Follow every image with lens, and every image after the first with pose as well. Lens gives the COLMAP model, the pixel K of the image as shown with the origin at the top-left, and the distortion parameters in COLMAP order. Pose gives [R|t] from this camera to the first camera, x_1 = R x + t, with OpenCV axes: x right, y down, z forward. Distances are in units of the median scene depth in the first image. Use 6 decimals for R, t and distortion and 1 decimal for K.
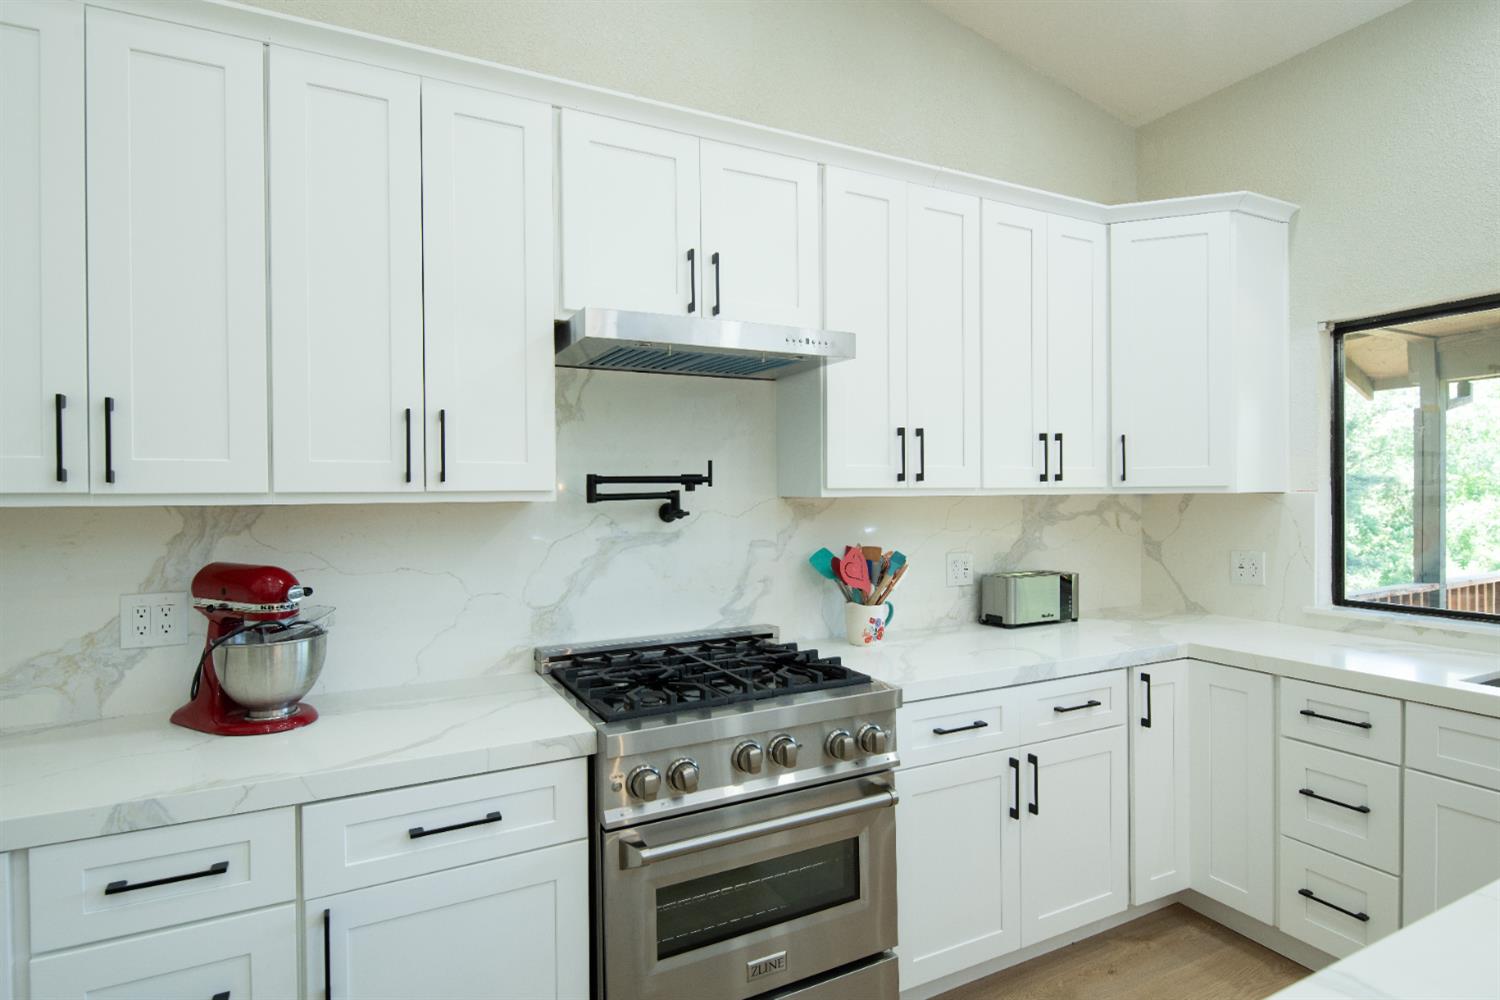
lens RADIAL K [[772.6, 0, 750.0], [0, 772.6, 500.0], [0, 0, 1]] dist [-0.003063, -0.001190]
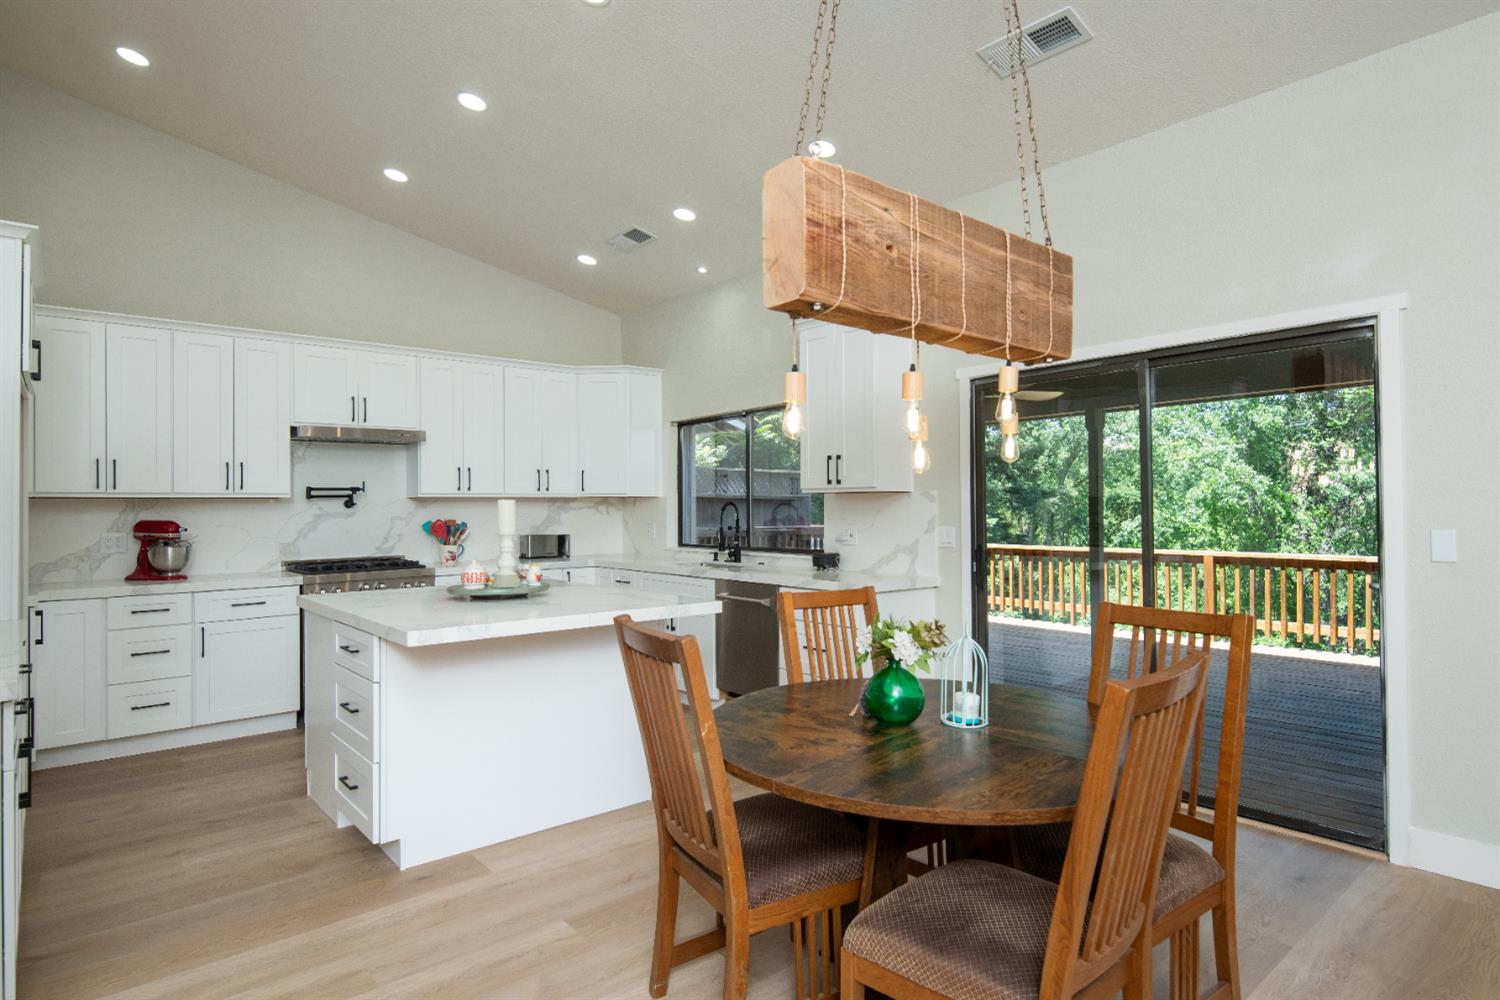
lens RADIAL K [[817.1, 0, 767.7], [0, 817.1, 496.1], [0, 0, 1]] dist [0.004140, -0.000888]
pose [[0.970622, 0.001841, 0.240604, 0.559189], [0.003613, 0.999746, -0.022224, 0.056339], [-0.240584, 0.022440, 0.970369, -1.780593]]
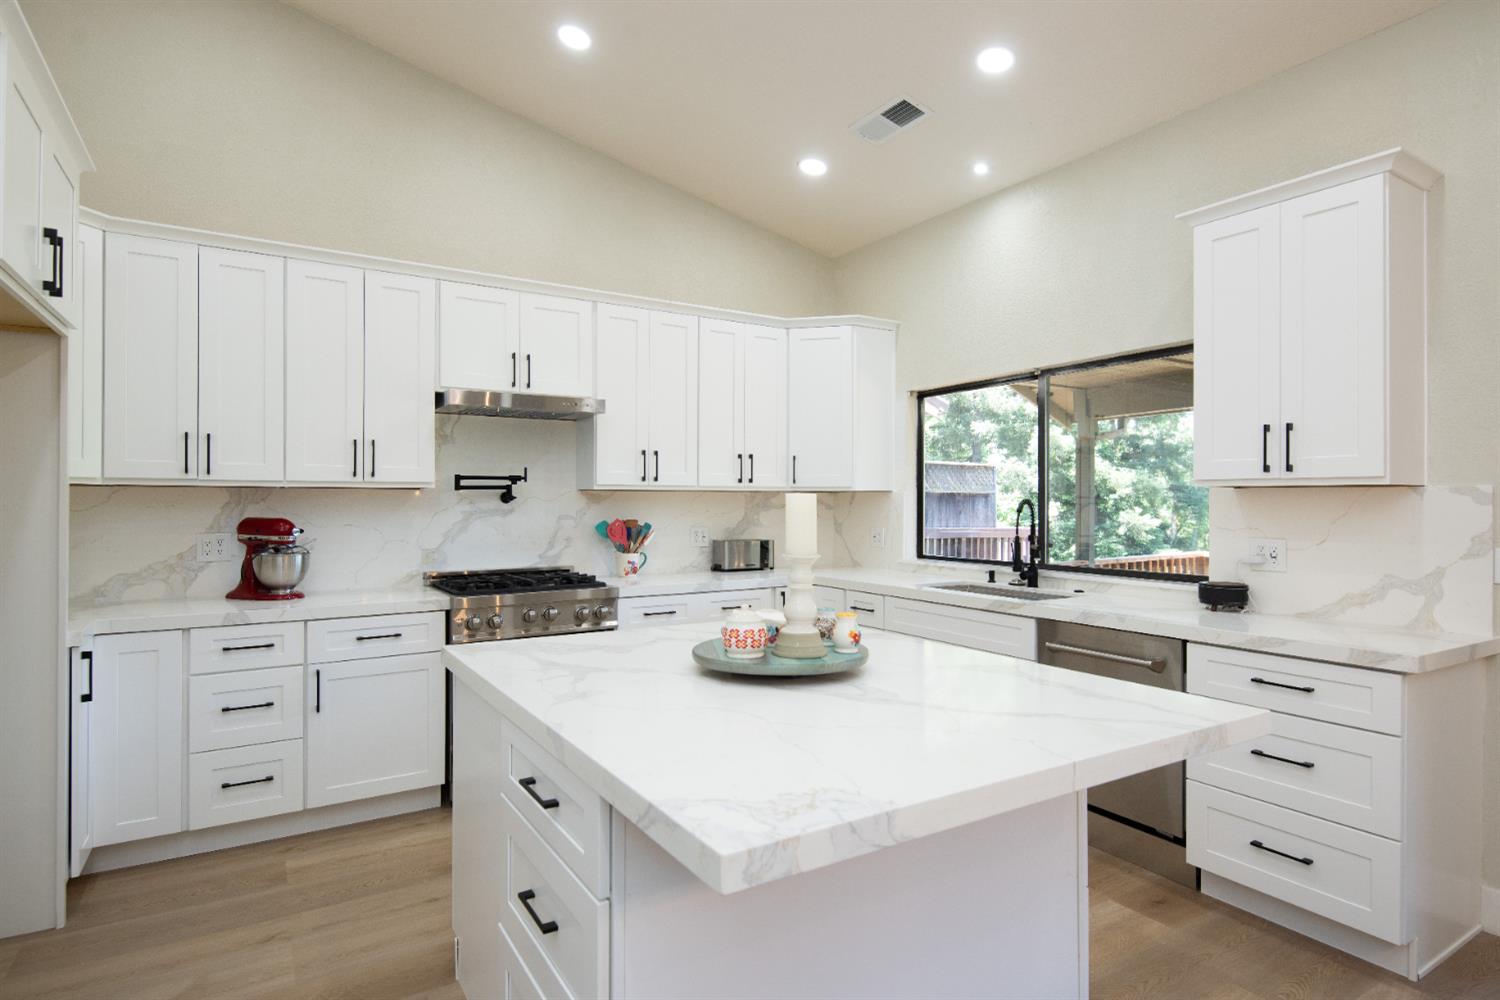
lens RADIAL K [[792.9, 0, 756.0], [0, 792.9, 497.6], [0, 0, 1]] dist [0.004888, -0.000483]
pose [[0.995420, 0.009120, 0.095162, 0.308382], [-0.007674, 0.999850, -0.015557, 0.043565], [-0.095290, 0.014756, 0.995340, -0.894923]]
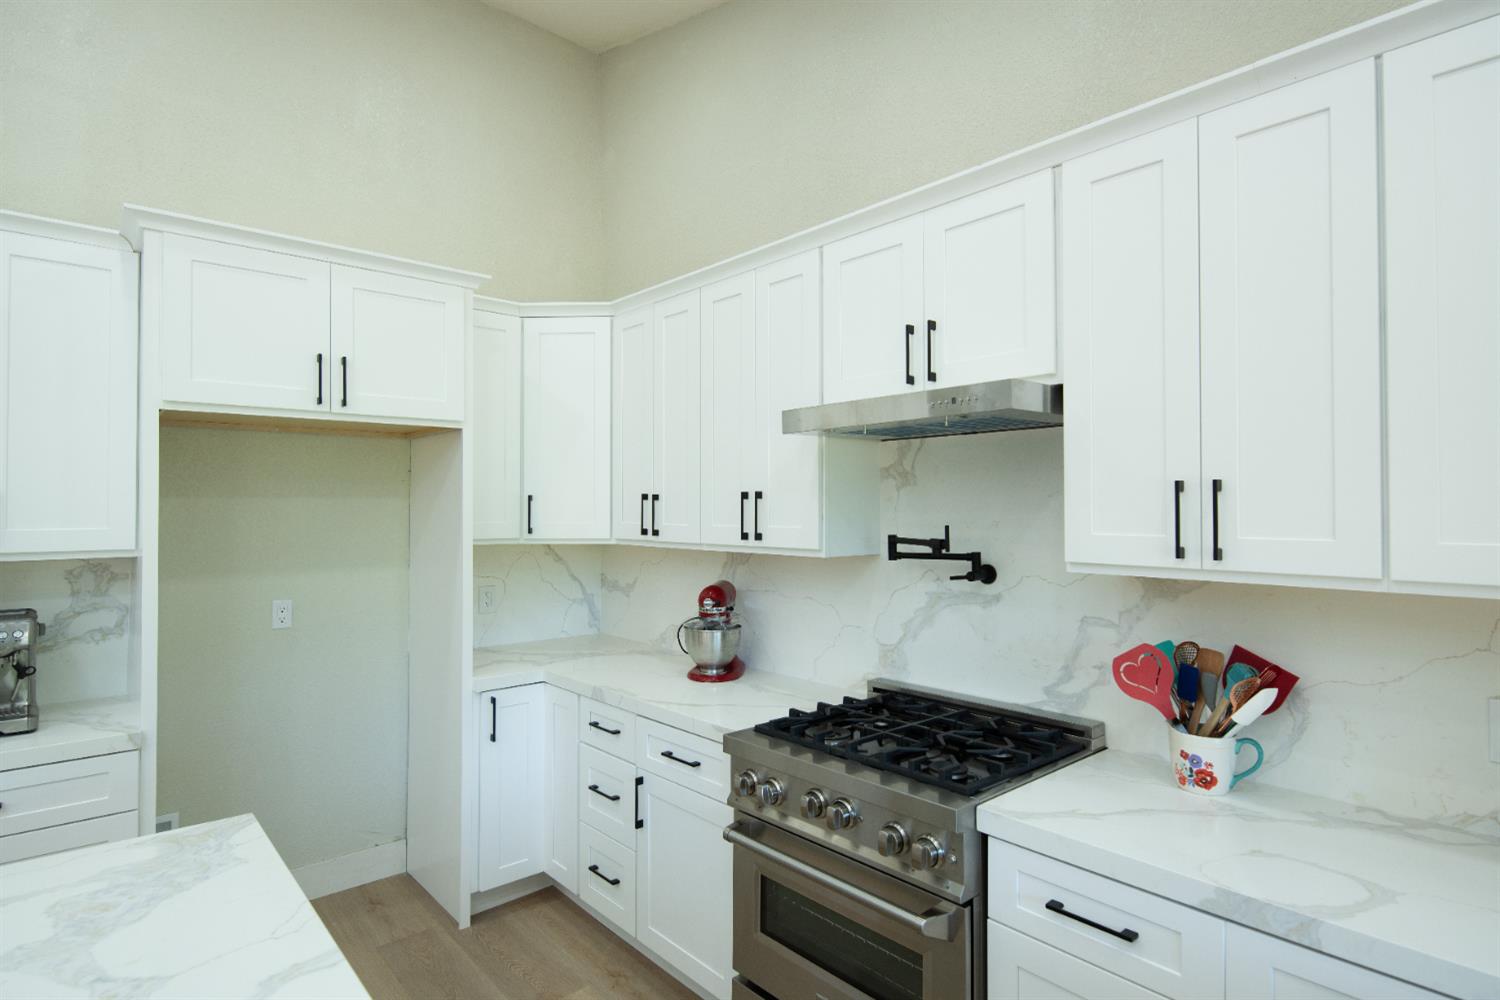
lens RADIAL K [[792.9, 0, 756.0], [0, 792.9, 497.6], [0, 0, 1]] dist [0.004888, -0.000483]
pose [[0.248889, -0.005302, -0.968517, 0.872094], [-0.010930, 0.999906, -0.008283, -0.075782], [0.968470, 0.012647, 0.248808, 0.510728]]
